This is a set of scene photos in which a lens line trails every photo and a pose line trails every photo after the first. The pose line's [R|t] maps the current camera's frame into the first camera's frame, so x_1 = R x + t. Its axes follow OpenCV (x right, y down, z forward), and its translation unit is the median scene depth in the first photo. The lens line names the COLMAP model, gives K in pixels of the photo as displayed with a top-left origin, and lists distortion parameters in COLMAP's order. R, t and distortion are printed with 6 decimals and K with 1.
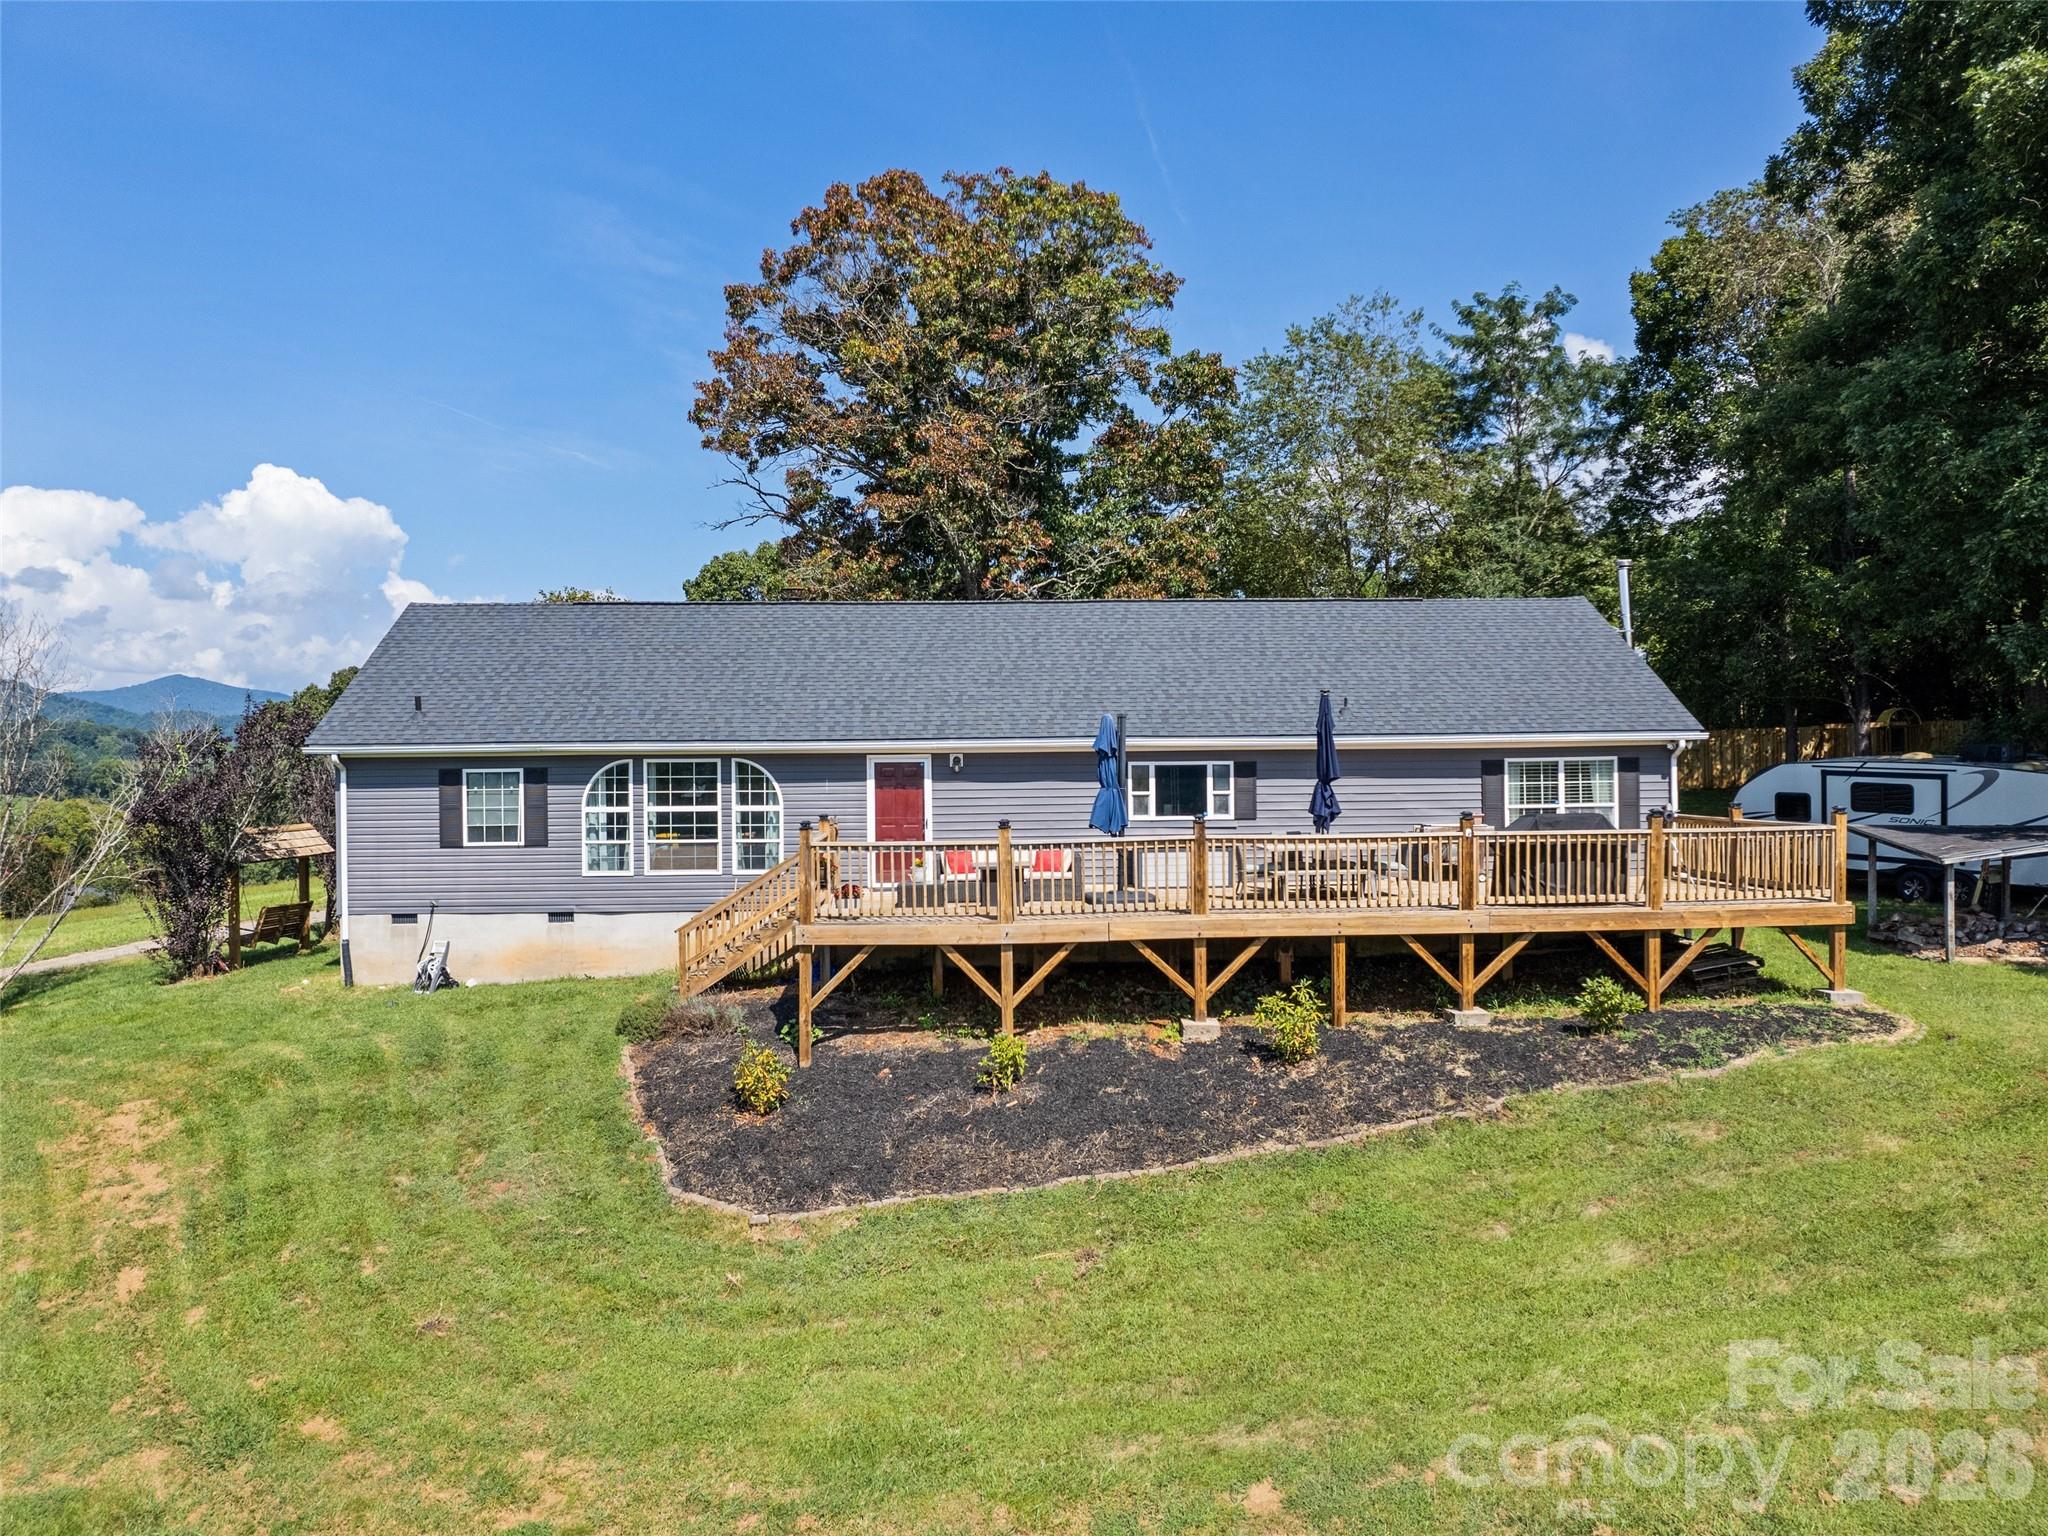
lens RADIAL K [[1537.5, 0, 1024.0], [0, 1537.5, 768.0], [0, 0, 1]] dist [-0.085095, 0.079950]
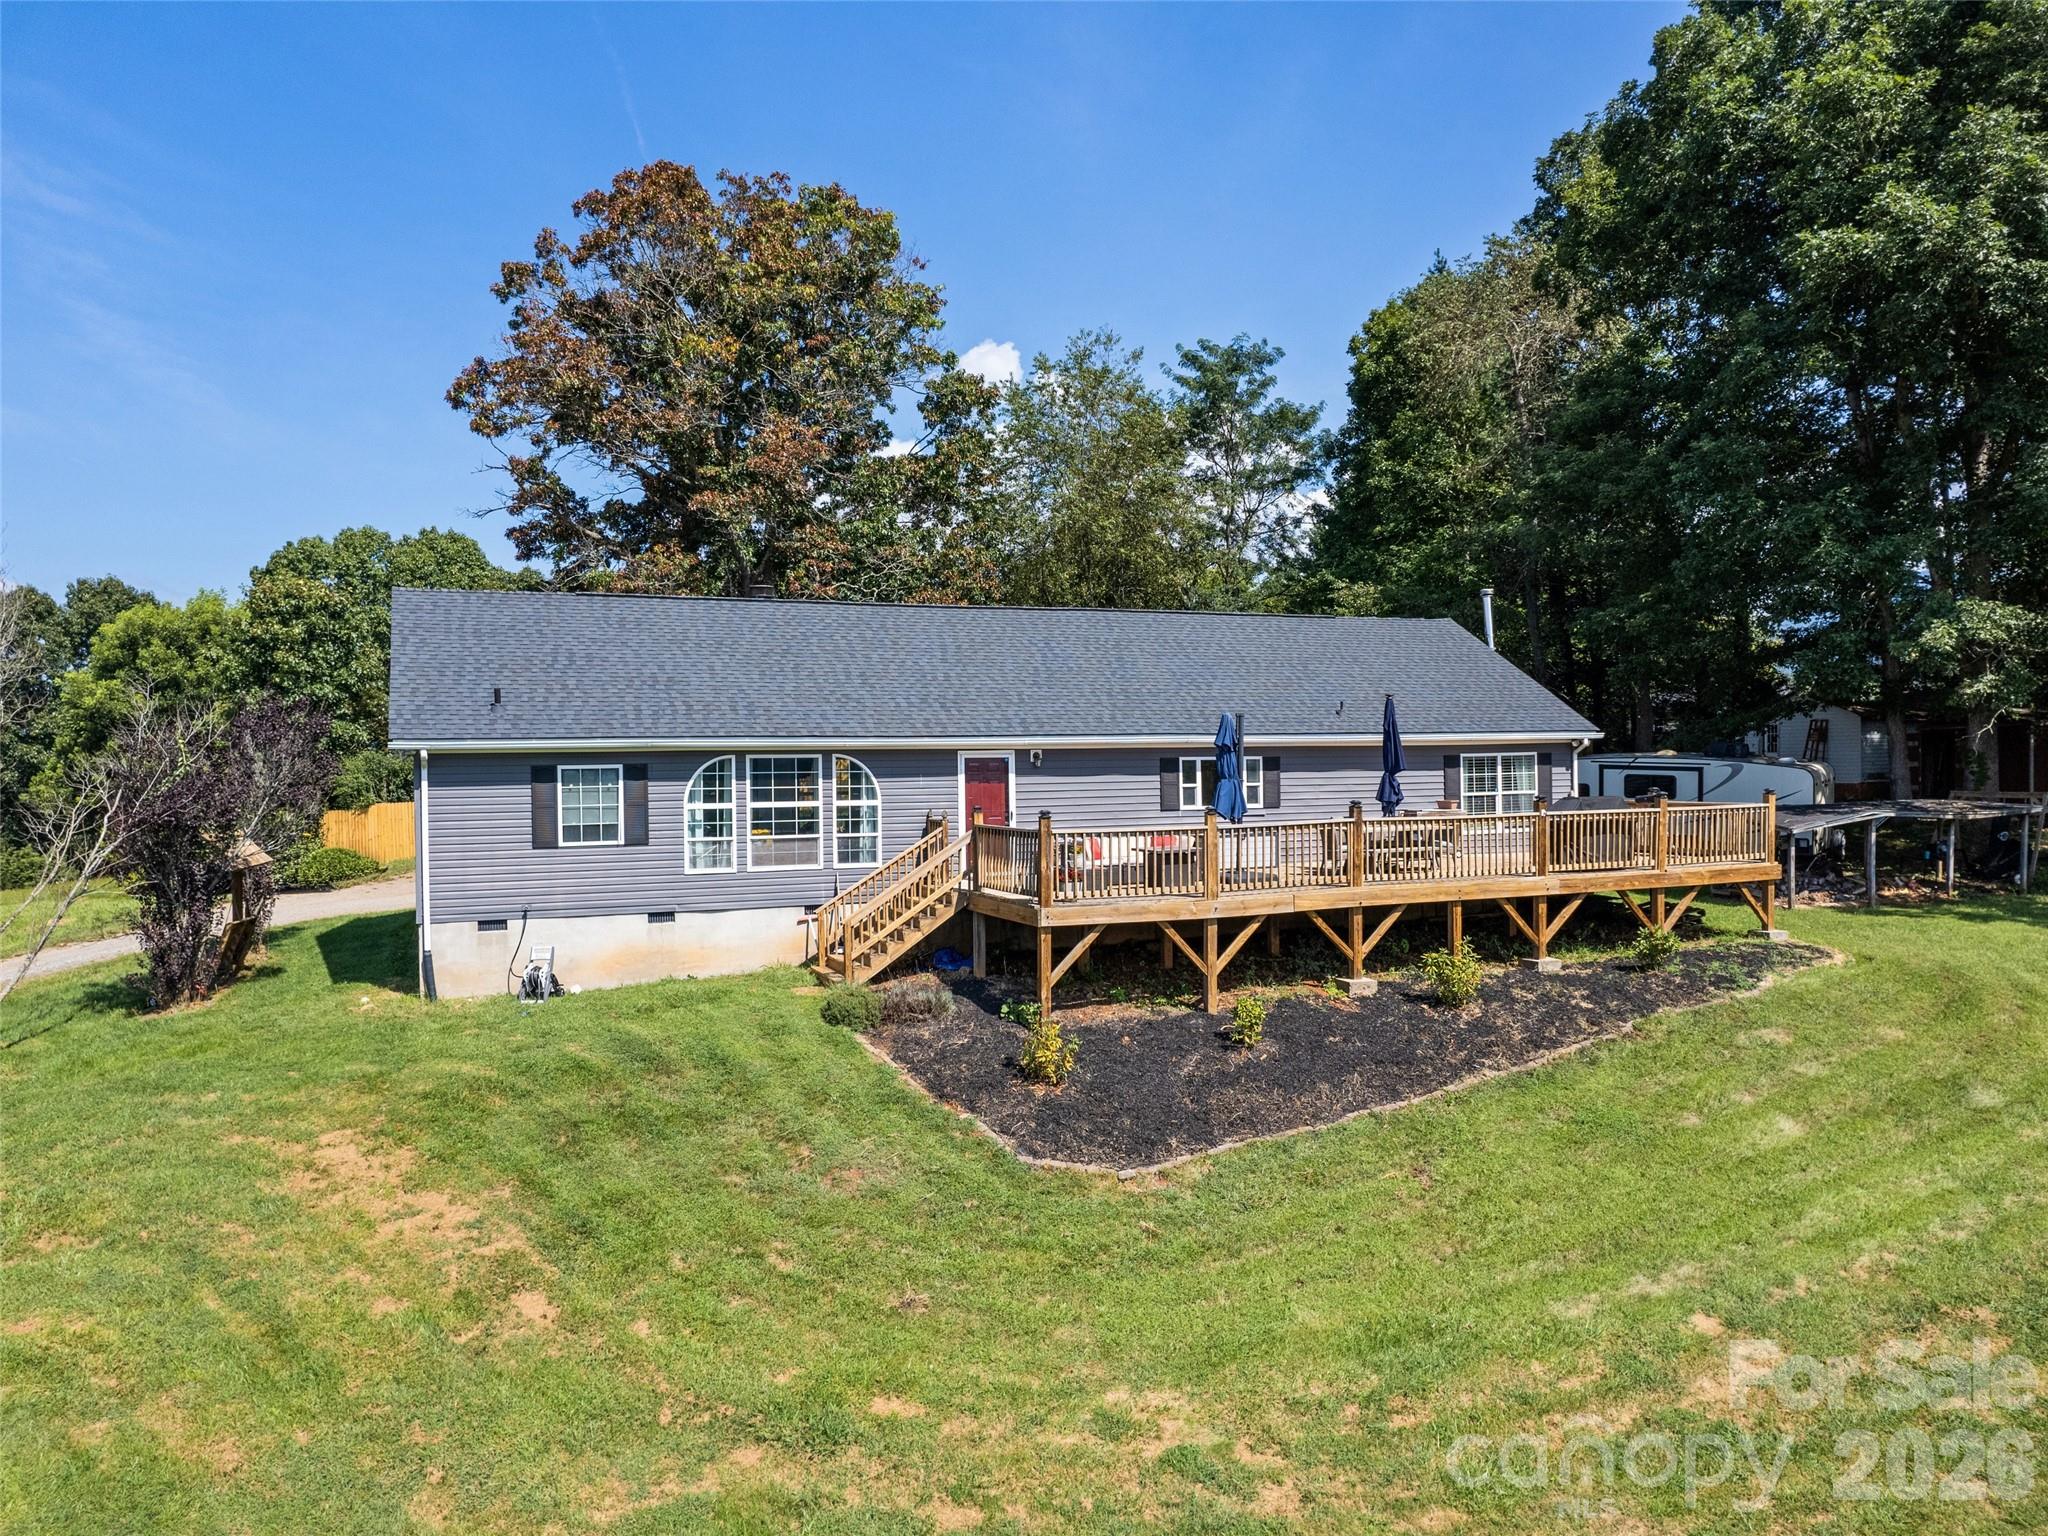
lens RADIAL K [[1537.5, 0, 1024.0], [0, 1537.5, 768.0], [0, 0, 1]] dist [-0.085095, 0.079950]
pose [[0.935595, -0.003734, 0.353054, -0.432299], [0.004946, 0.999985, -0.002531, 0.006131], [-0.353039, 0.004114, 0.935599, 0.003856]]
